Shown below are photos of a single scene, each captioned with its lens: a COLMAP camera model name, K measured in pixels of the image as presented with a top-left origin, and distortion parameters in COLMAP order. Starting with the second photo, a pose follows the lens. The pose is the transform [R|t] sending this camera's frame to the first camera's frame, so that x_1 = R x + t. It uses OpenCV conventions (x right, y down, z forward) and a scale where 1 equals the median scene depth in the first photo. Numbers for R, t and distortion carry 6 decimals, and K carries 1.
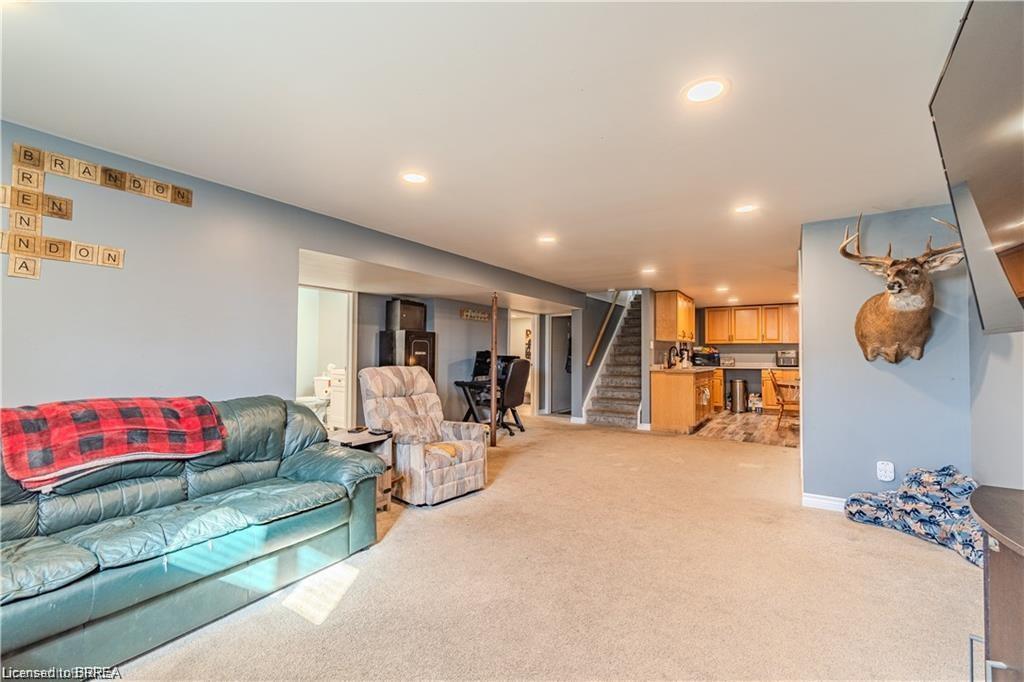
lens RADIAL K [[438.2, 0, 511.0], [0, 438.2, 344.0], [0, 0, 1]] dist [-0.000868, -0.000107]
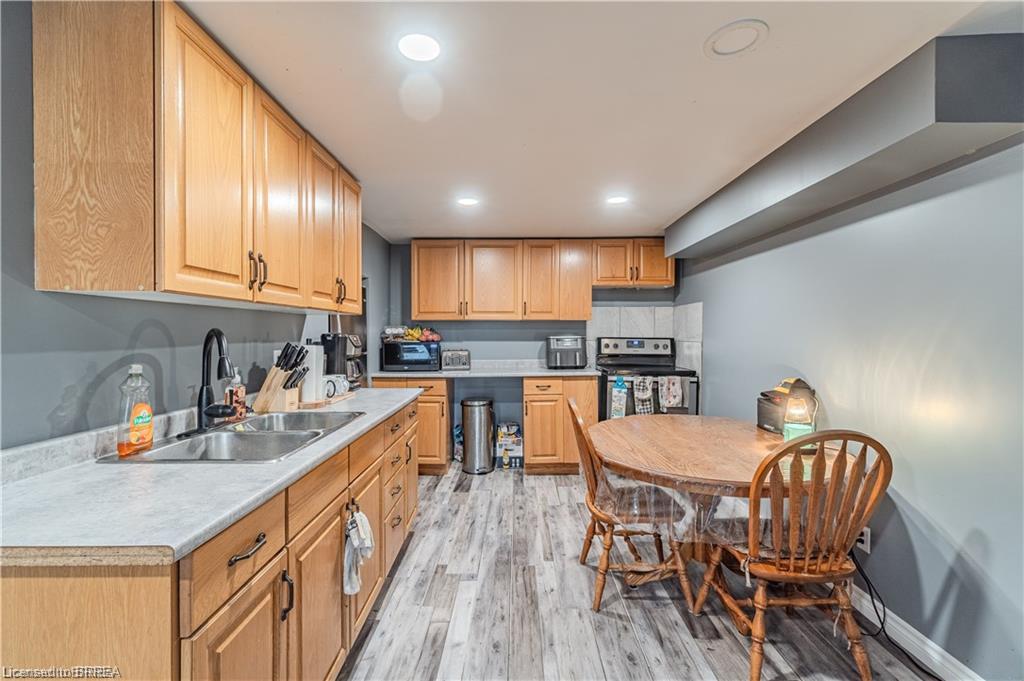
lens RADIAL K [[438.2, 0, 510.9], [0, 438.2, 335.8], [0, 0, 1]] dist [-0.000868, -0.000107]
pose [[0.829388, -0.011601, 0.558553, 0.295699], [-0.006115, 0.999536, 0.029840, 0.000936], [-0.558640, -0.028165, 0.828932, 0.608435]]
